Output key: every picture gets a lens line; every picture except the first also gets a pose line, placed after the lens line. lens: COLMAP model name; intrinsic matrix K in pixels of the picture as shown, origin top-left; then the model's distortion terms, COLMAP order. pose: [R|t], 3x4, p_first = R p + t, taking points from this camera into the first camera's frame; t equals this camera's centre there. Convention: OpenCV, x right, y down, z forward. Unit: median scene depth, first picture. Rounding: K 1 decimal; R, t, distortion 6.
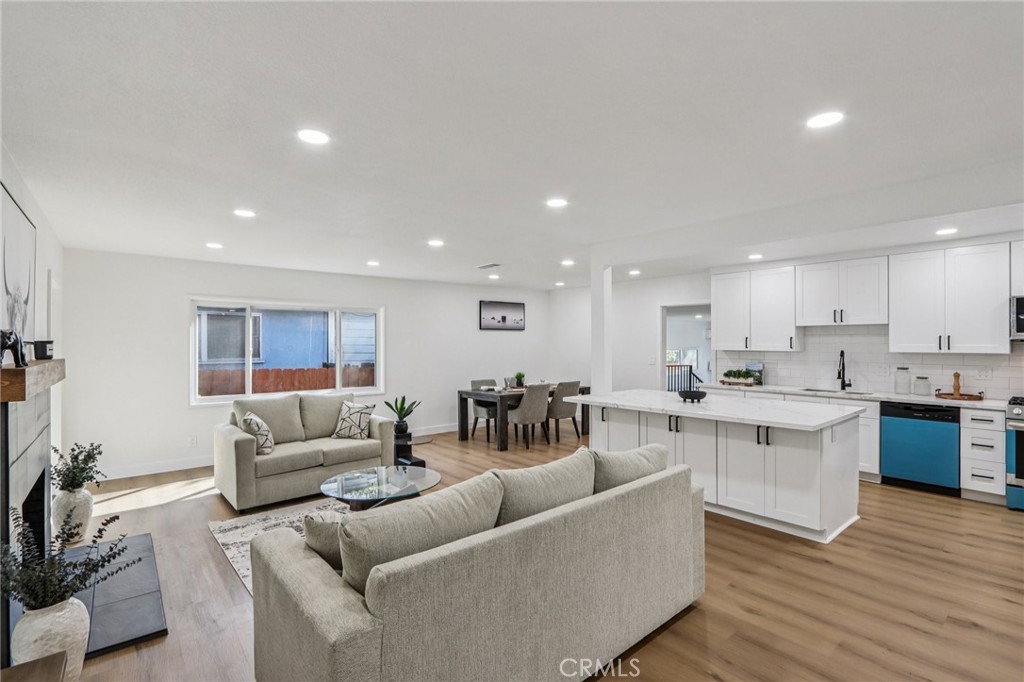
lens RADIAL K [[470.9, 0, 511.1], [0, 470.9, 343.5], [0, 0, 1]] dist [-0.015403, 0.000940]
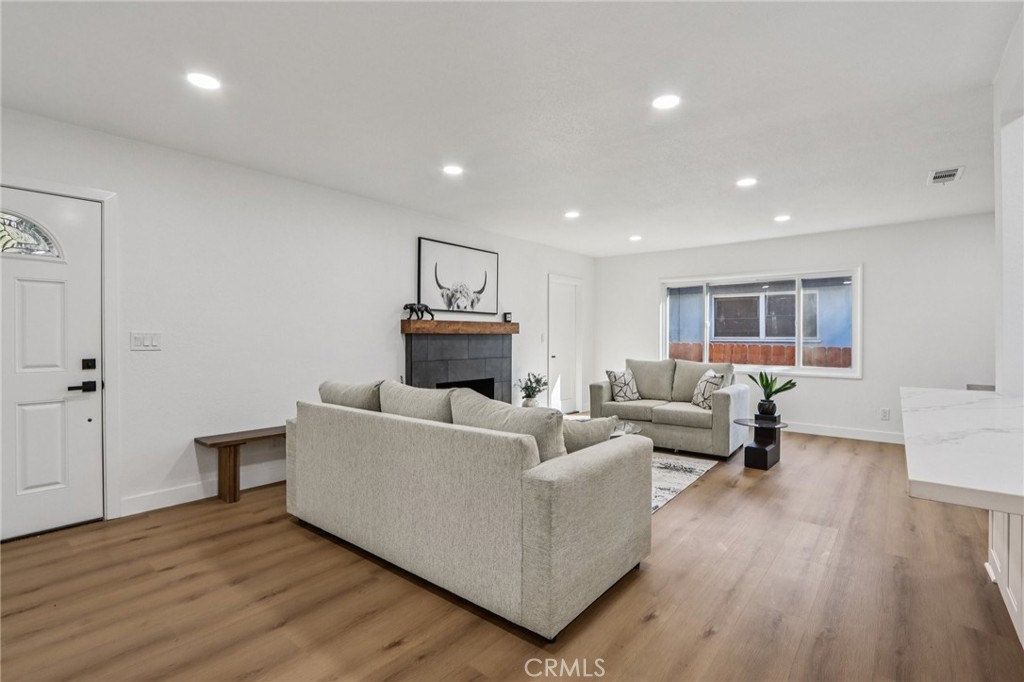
lens RADIAL K [[470.9, 0, 515.8], [0, 470.9, 337.9], [0, 0, 1]] dist [-0.015403, 0.000940]
pose [[0.195371, 0.005630, -0.980713, 0.505406], [-0.002937, 0.999982, 0.005156, 0.050583], [0.980725, 0.001873, 0.195384, 0.395067]]
